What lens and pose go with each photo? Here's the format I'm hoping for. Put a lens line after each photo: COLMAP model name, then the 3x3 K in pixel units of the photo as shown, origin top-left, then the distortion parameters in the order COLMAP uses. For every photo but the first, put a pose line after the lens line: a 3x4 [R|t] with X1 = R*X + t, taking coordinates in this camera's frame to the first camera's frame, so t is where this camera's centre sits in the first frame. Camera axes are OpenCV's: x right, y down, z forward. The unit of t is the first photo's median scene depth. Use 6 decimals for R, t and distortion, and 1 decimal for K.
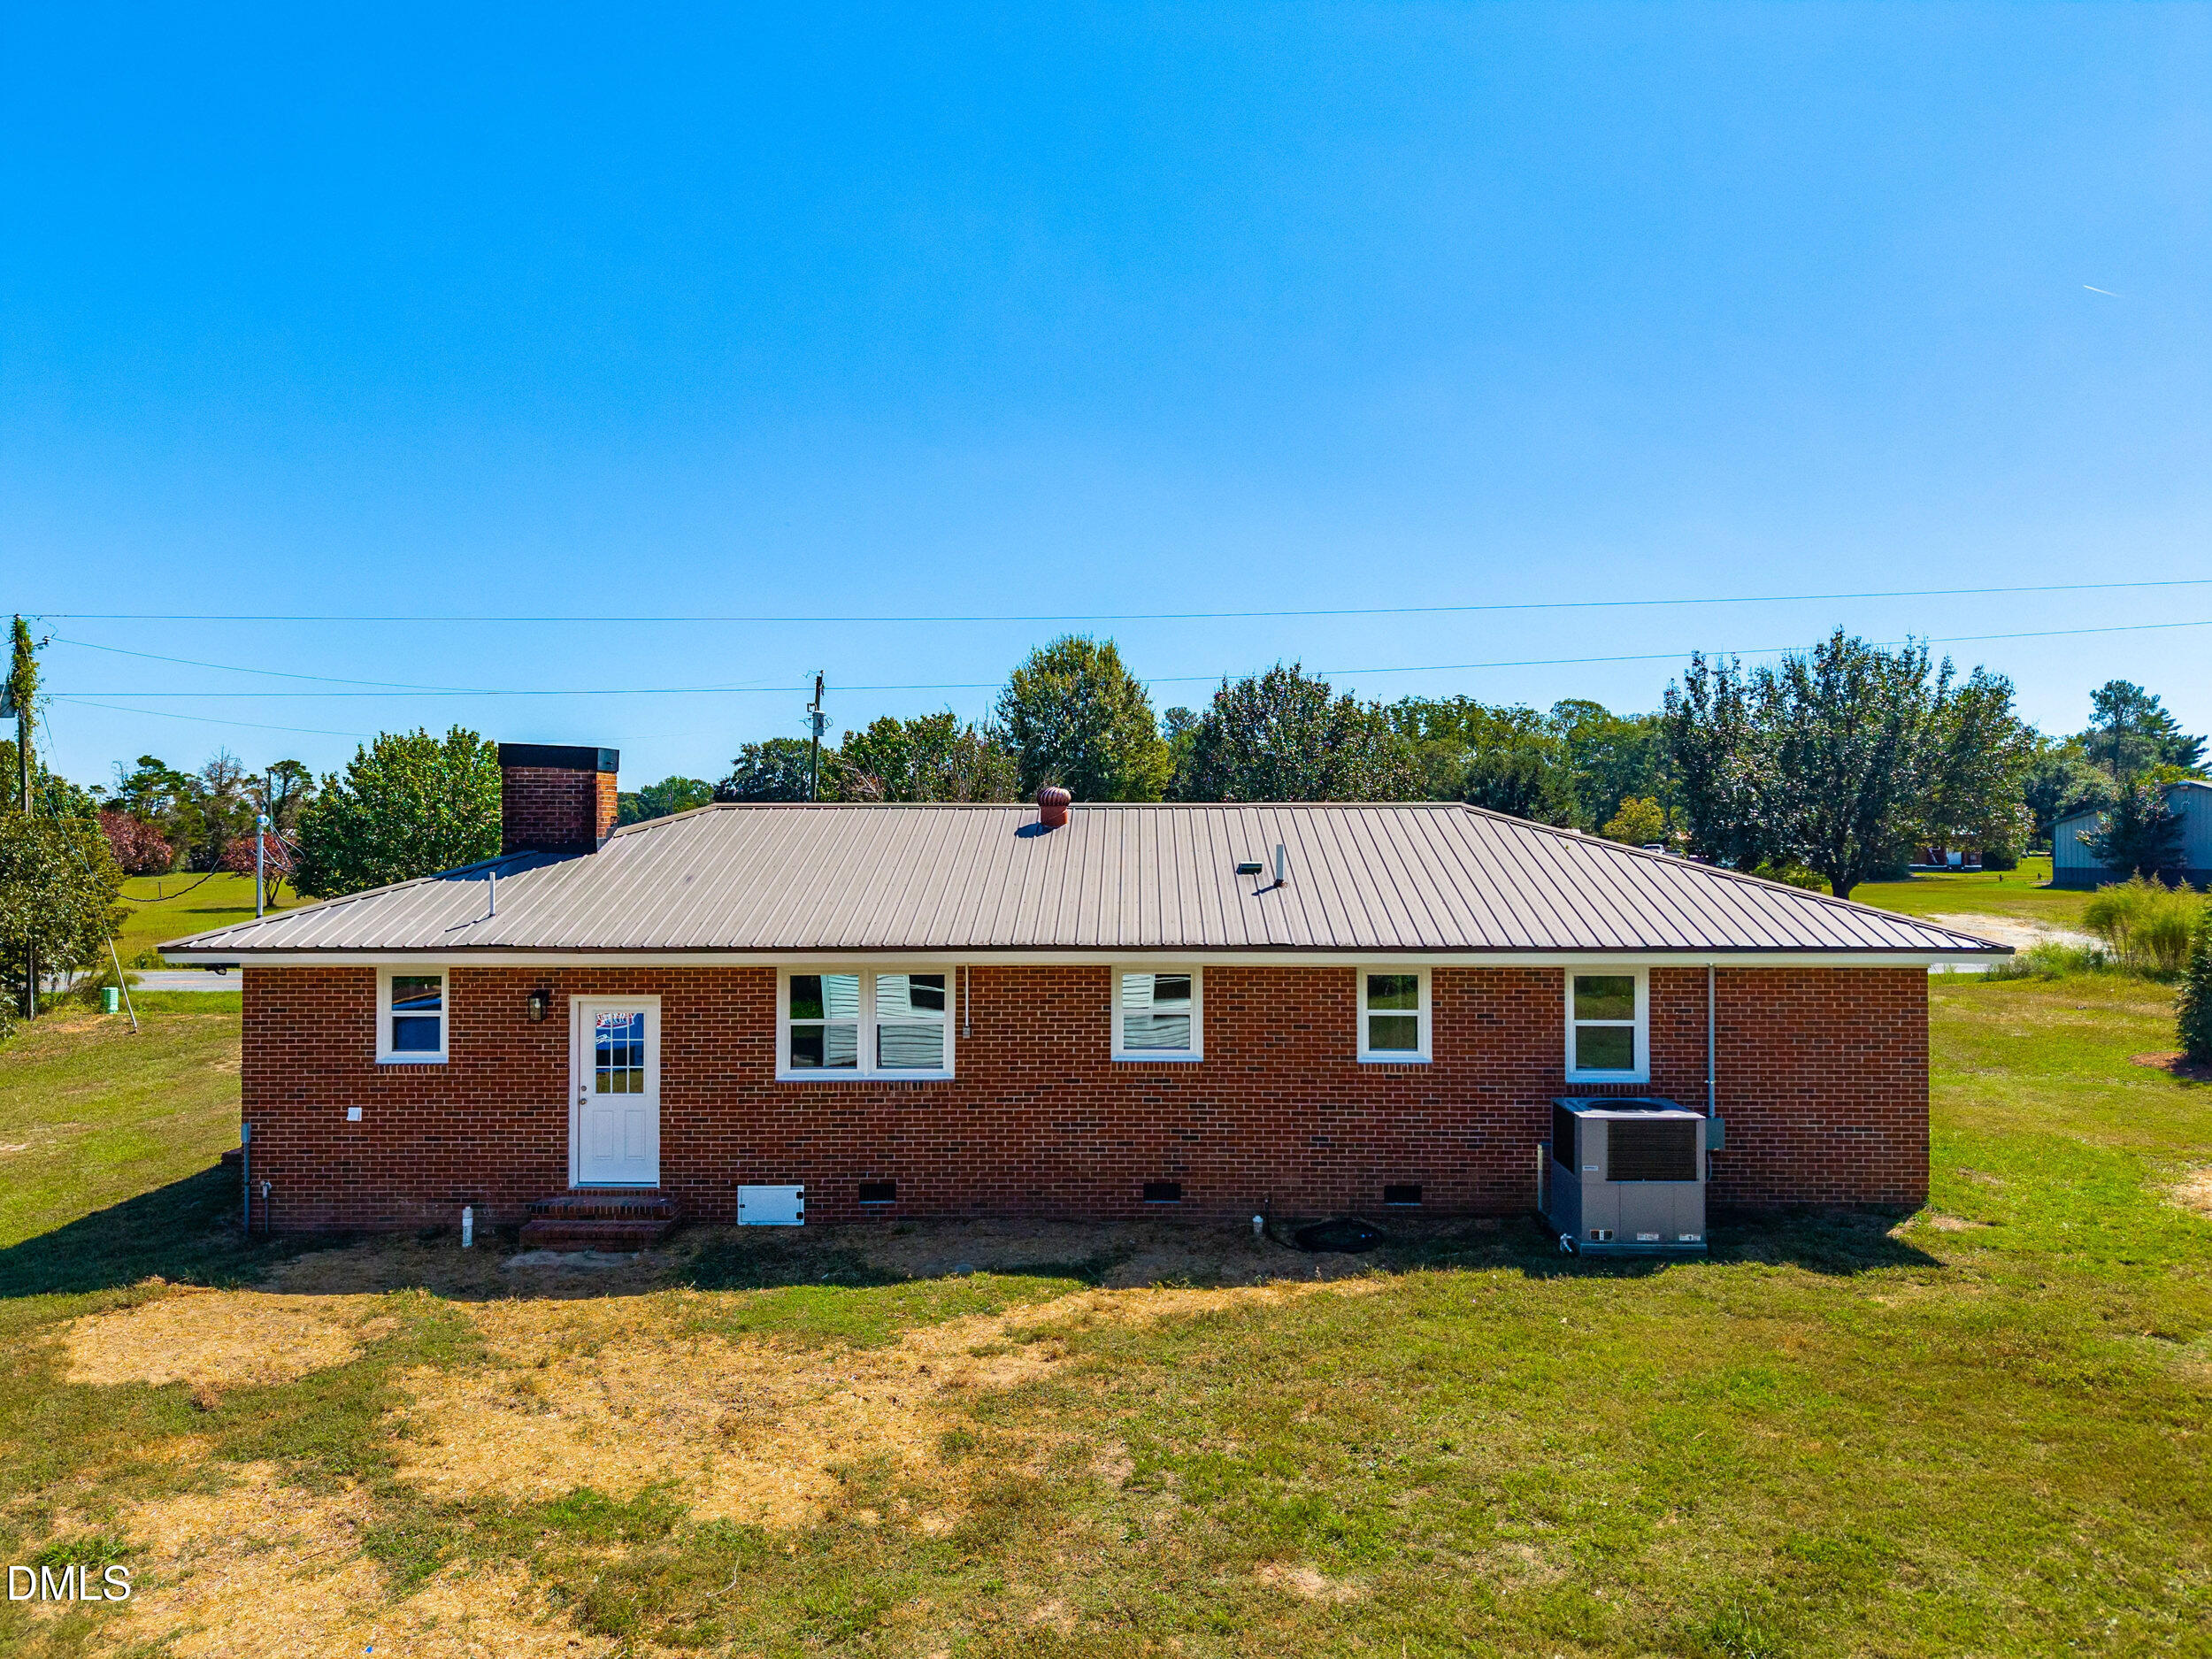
lens RADIAL K [[1479.3, 0, 1106.1], [0, 1479.3, 820.8], [0, 0, 1]] dist [0.033346, -0.035621]
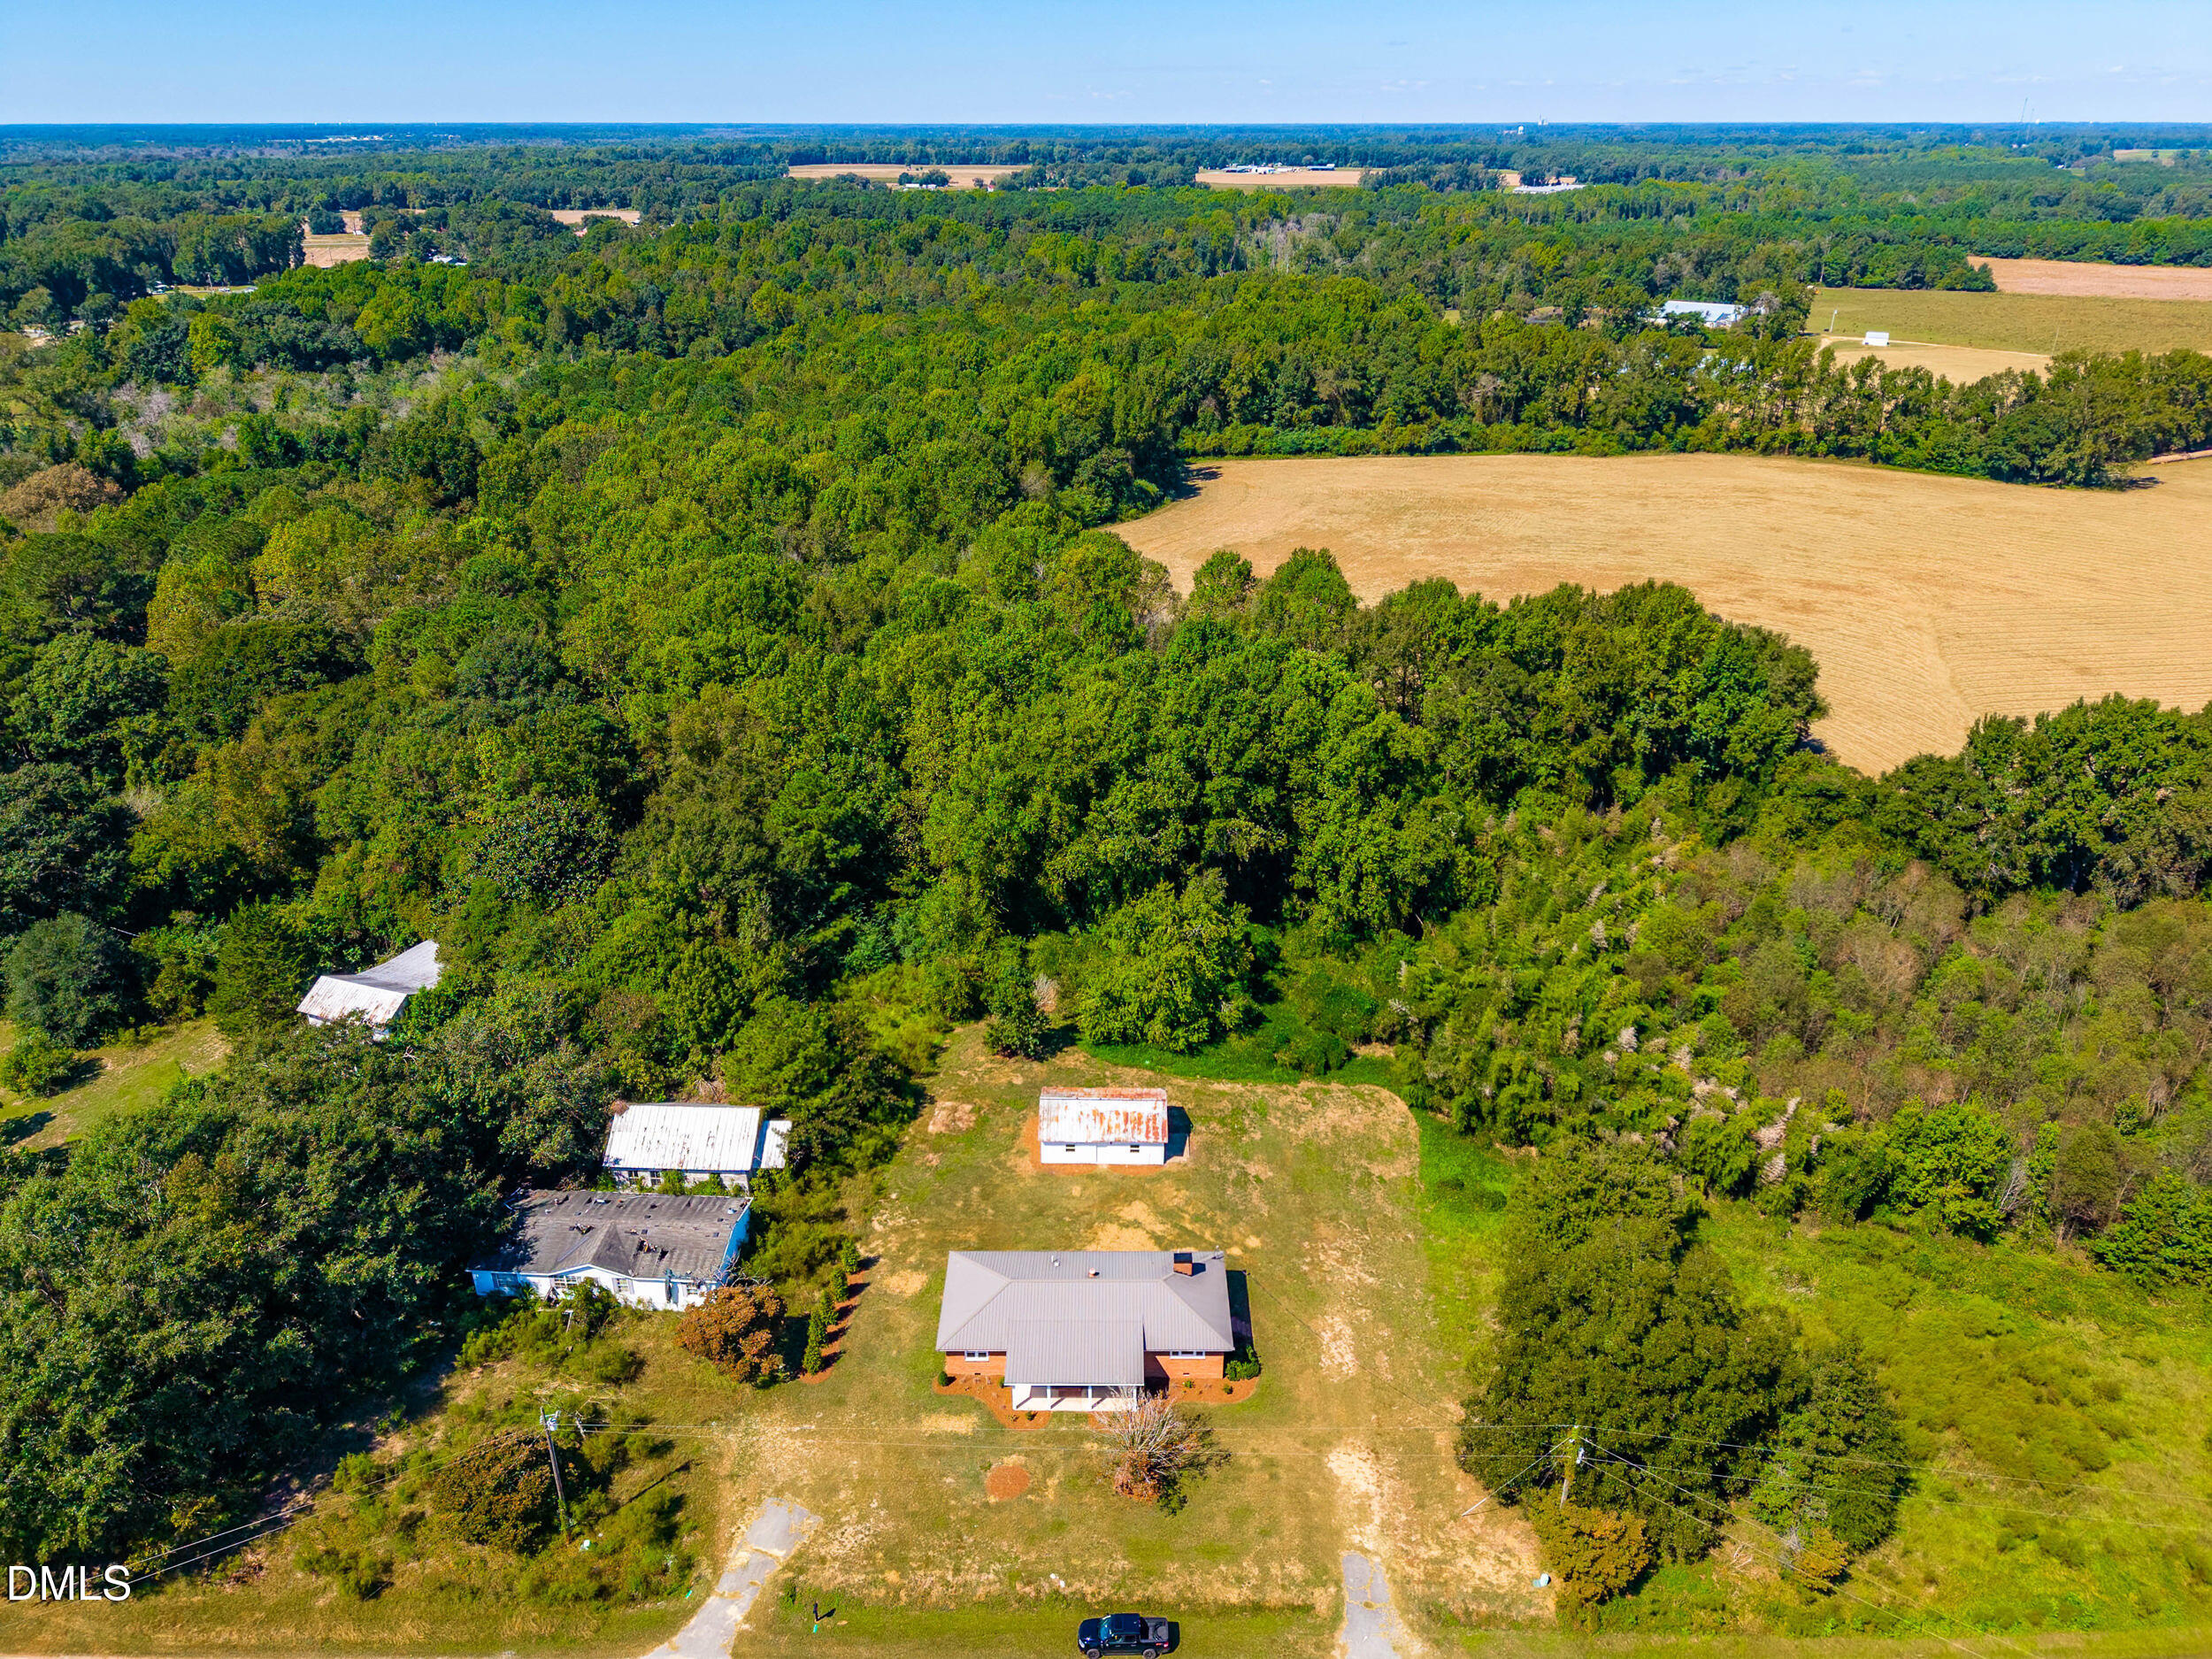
lens RADIAL K [[1479.3, 0, 1103.6], [0, 1479.3, 826.9], [0, 0, 1]] dist [0.033346, -0.035621]
pose [[-0.999886, 0.012450, -0.008582, -0.062837], [0.007841, 0.912150, 0.409781, -4.285459], [0.012930, 0.409667, -0.912143, 6.140124]]
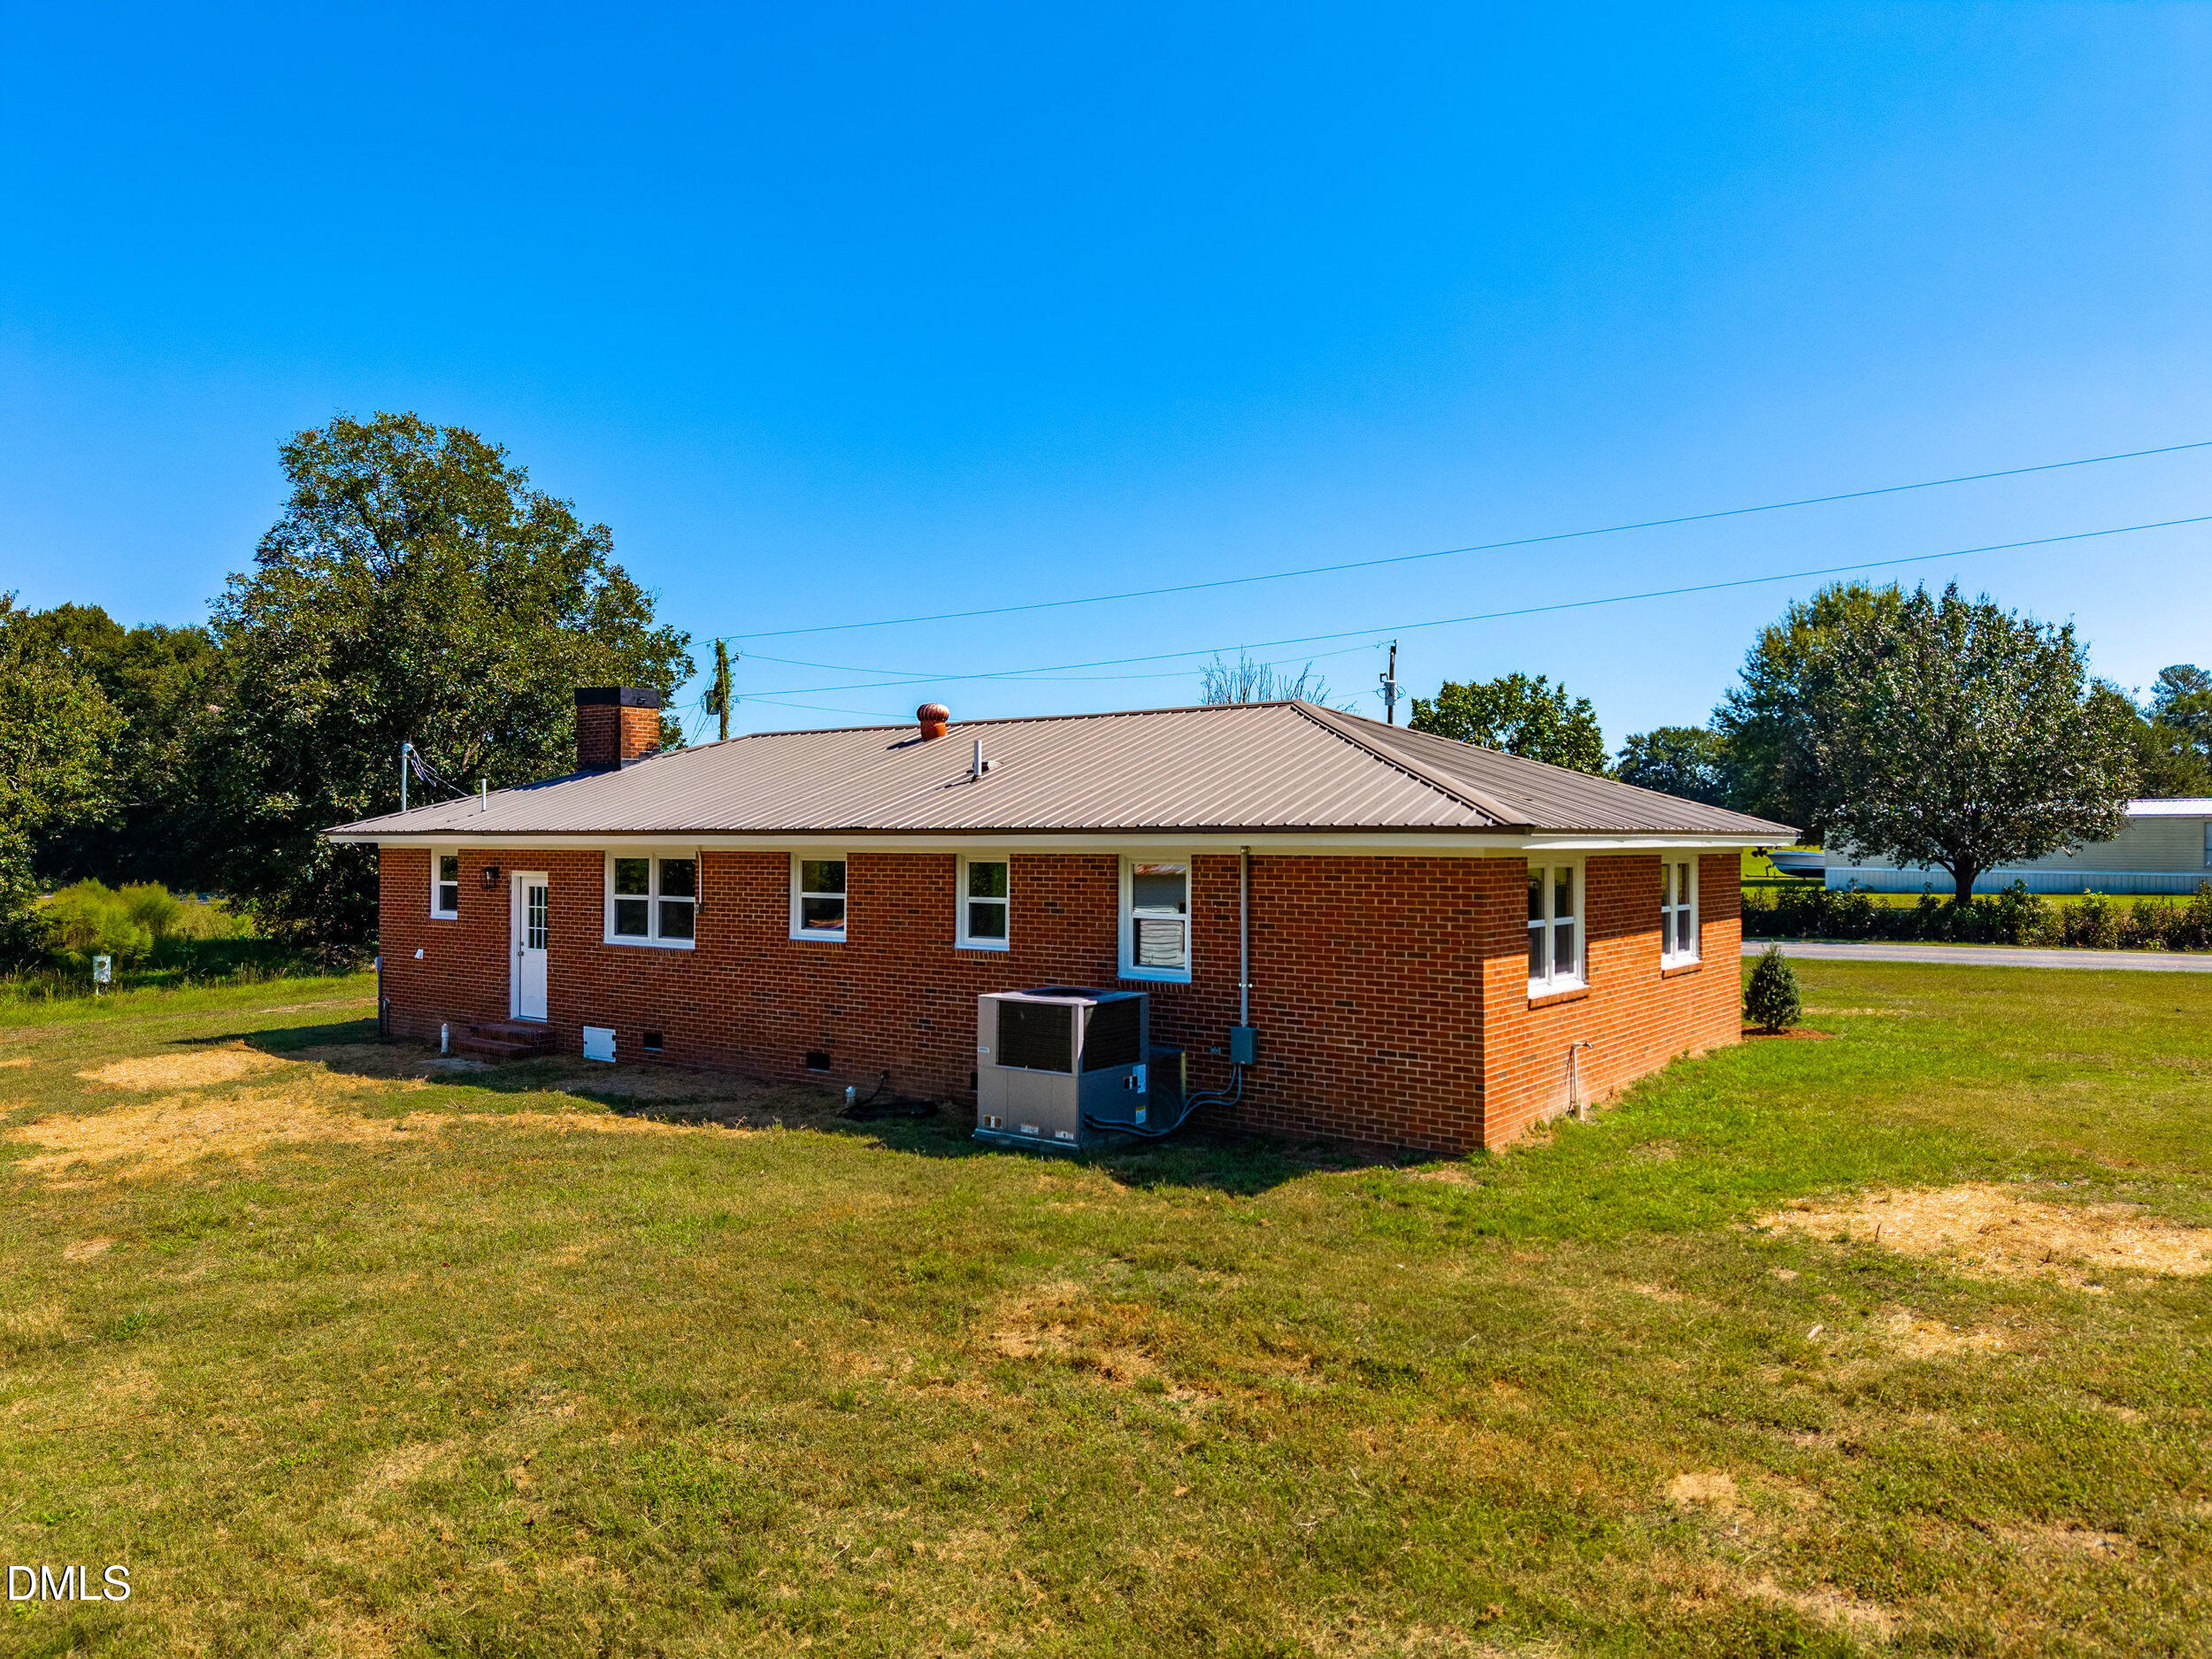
lens RADIAL K [[1479.3, 0, 1100.8], [0, 1479.3, 835.8], [0, 0, 1]] dist [0.033346, -0.035621]
pose [[0.811590, 0.000387, -0.584227, 0.829819], [0.005526, 0.999950, 0.008338, 0.078694], [0.584201, -0.009996, 0.811547, 0.245249]]
